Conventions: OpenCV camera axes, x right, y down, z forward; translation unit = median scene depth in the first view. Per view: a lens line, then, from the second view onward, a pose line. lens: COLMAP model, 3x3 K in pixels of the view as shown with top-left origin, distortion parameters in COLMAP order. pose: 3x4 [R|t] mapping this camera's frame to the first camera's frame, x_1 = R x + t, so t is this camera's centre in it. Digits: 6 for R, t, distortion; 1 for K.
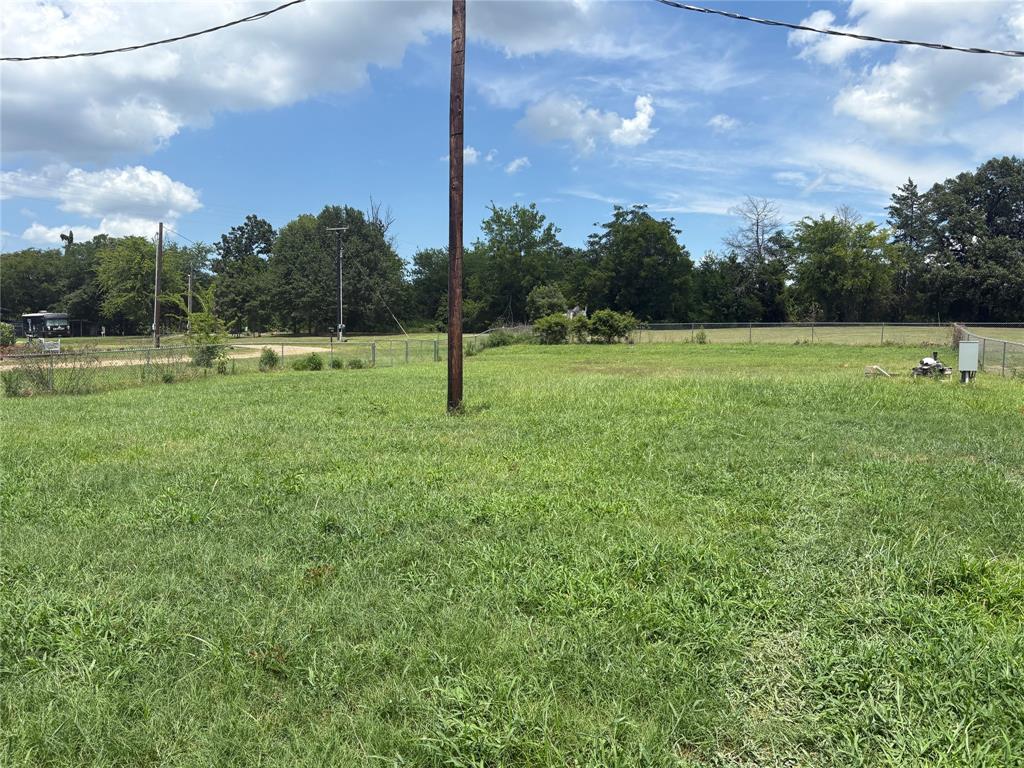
lens RADIAL K [[828.9, 0, 532.1], [0, 828.9, 380.4], [0, 0, 1]] dist [0.038703, -0.047351]
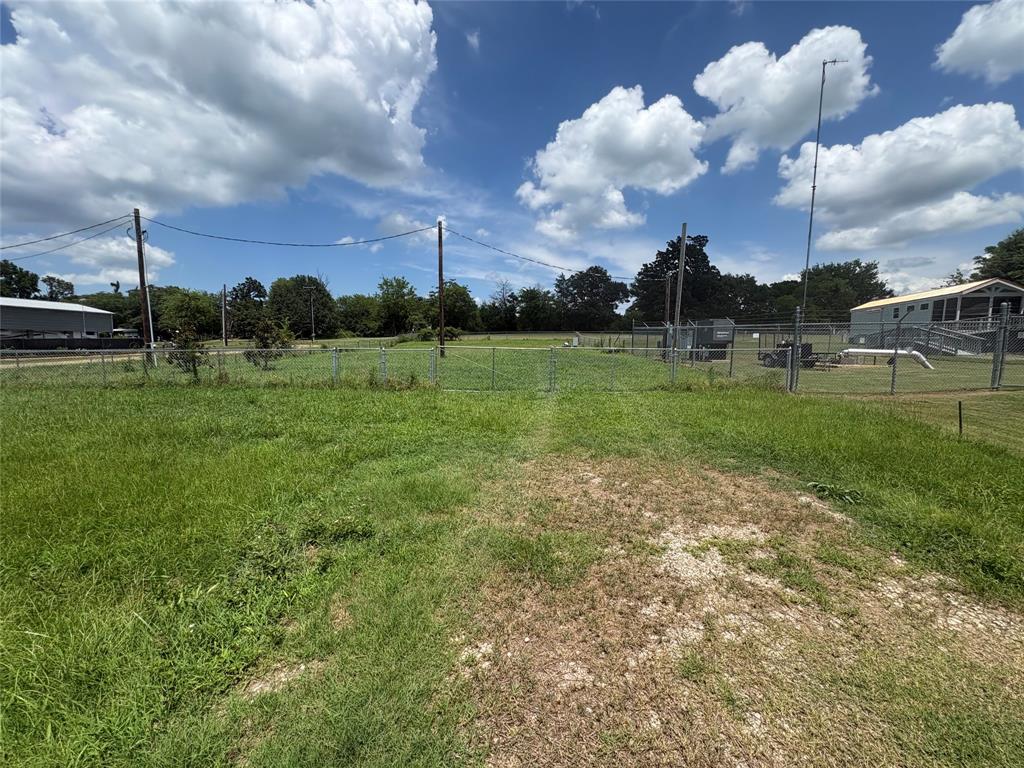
lens RADIAL K [[408.4, 0, 520.0], [0, 408.4, 387.3], [0, 0, 1]] dist [-0.006592, 0.000056]
pose [[0.952803, -0.047392, 0.299868, -0.040616], [0.027412, 0.997136, 0.070489, 0.007110], [-0.302349, -0.058943, 0.951373, -0.115989]]
